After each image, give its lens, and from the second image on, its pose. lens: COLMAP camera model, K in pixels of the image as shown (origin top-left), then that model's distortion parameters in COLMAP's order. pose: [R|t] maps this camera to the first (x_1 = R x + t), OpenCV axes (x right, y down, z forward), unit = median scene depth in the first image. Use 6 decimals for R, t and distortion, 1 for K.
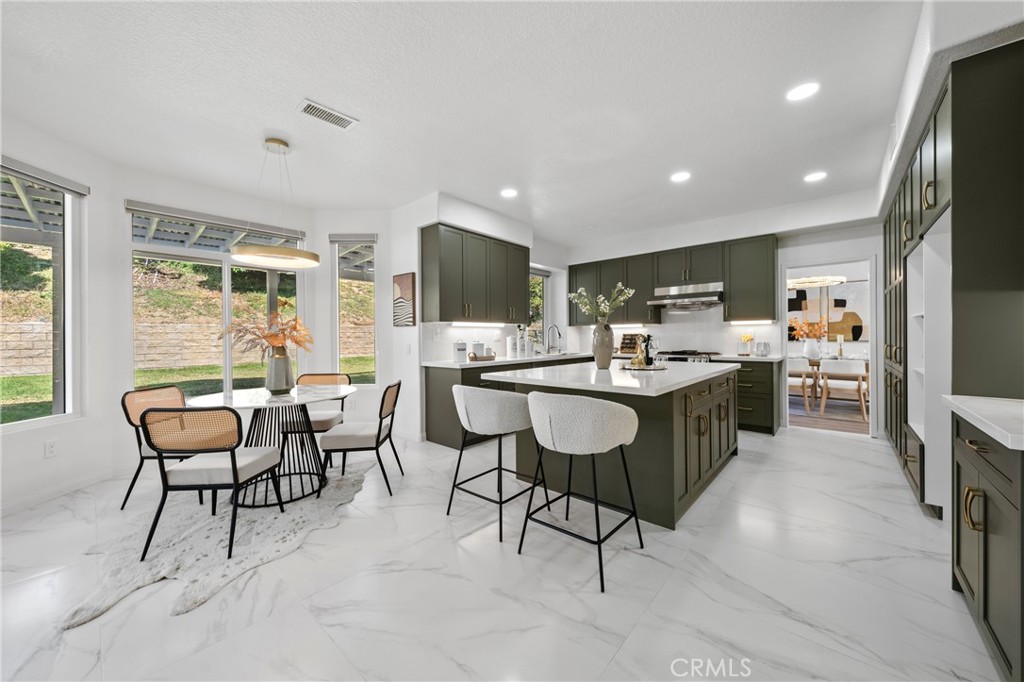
lens RADIAL K [[371.6, 0, 512.6], [0, 371.6, 338.0], [0, 0, 1]] dist [-0.001061, -0.000035]
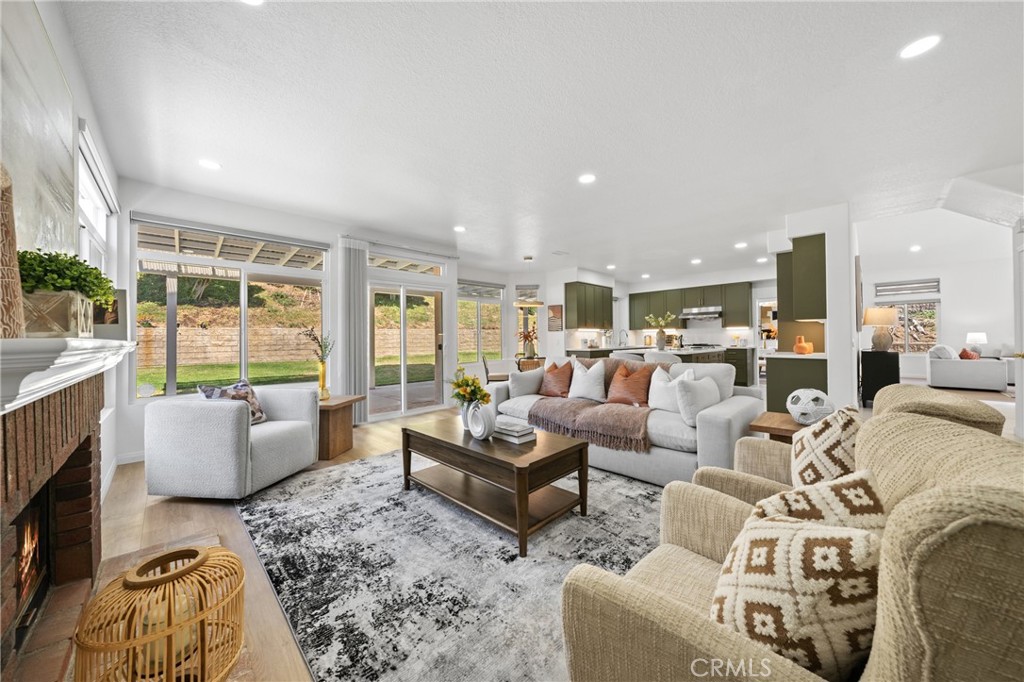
lens RADIAL K [[354.7, 0, 511.5], [0, 354.7, 337.6], [0, 0, 1]] dist [-0.010470, -0.000074]
pose [[0.996944, -0.002148, -0.078090, -0.365198], [0.001732, 0.999984, -0.005393, 0.013505], [0.078101, 0.005241, 0.996932, -0.900972]]
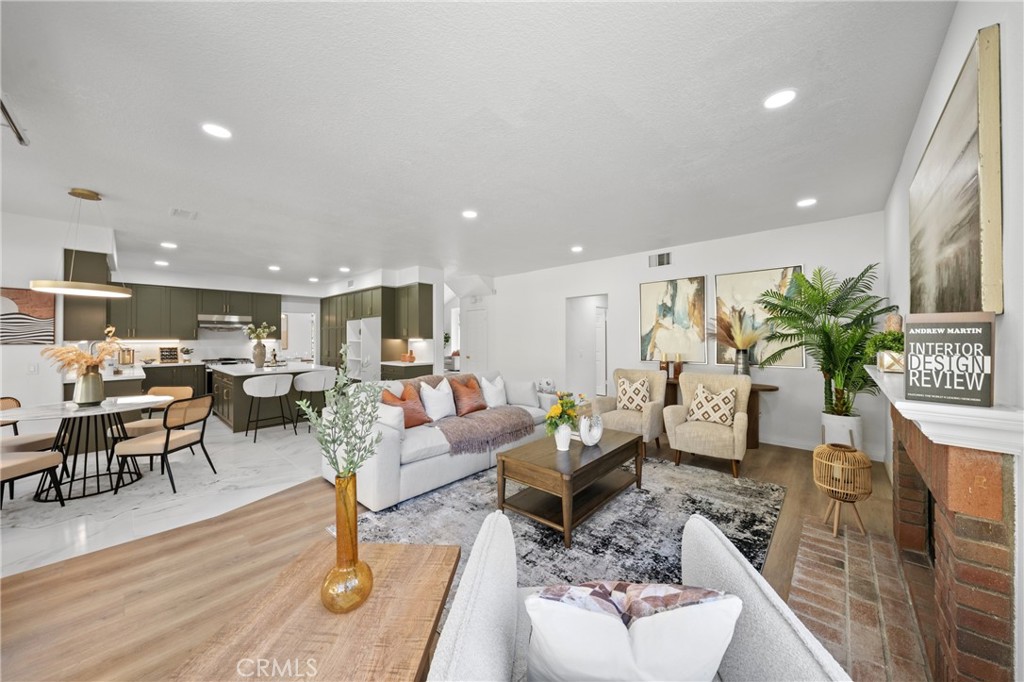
lens RADIAL K [[354.7, 0, 516.2], [0, 354.7, 339.4], [0, 0, 1]] dist [-0.010470, -0.000074]
pose [[0.016618, 0.007607, 0.999833, -1.107034], [0.008324, 0.999935, -0.007747, -0.025376], [-0.999827, 0.008451, 0.016553, -0.243837]]
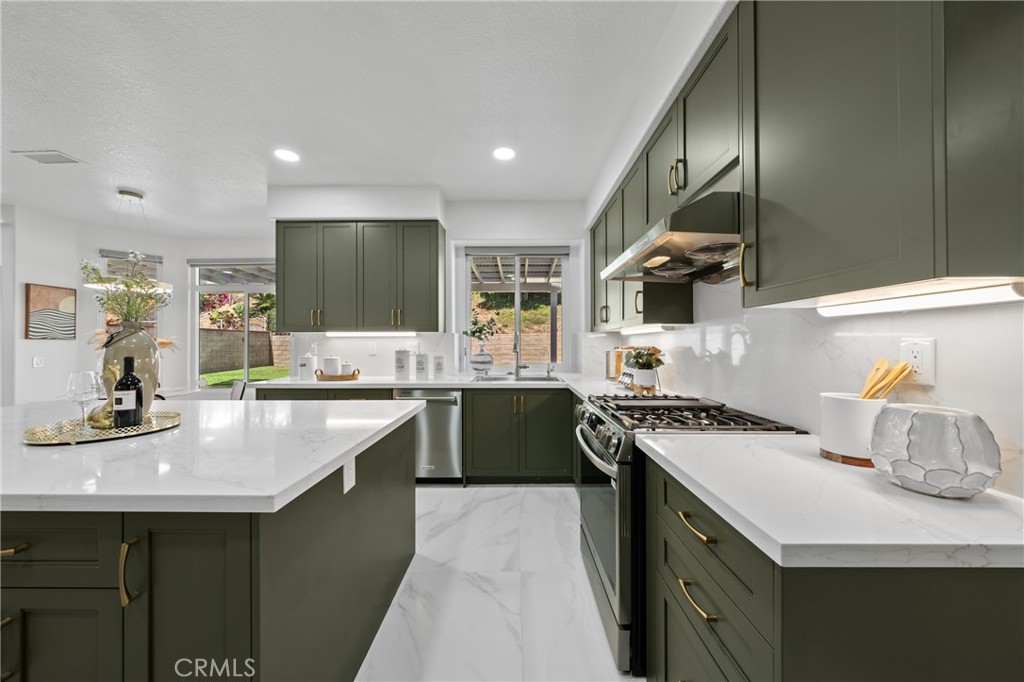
lens RADIAL K [[354.7, 0, 513.6], [0, 354.7, 343.2], [0, 0, 1]] dist [-0.010470, -0.000074]
pose [[0.655466, 0.004190, -0.755213, 0.714864], [-0.003434, 0.999991, 0.002568, -0.020751], [0.755217, 0.000911, 0.655474, 0.771300]]
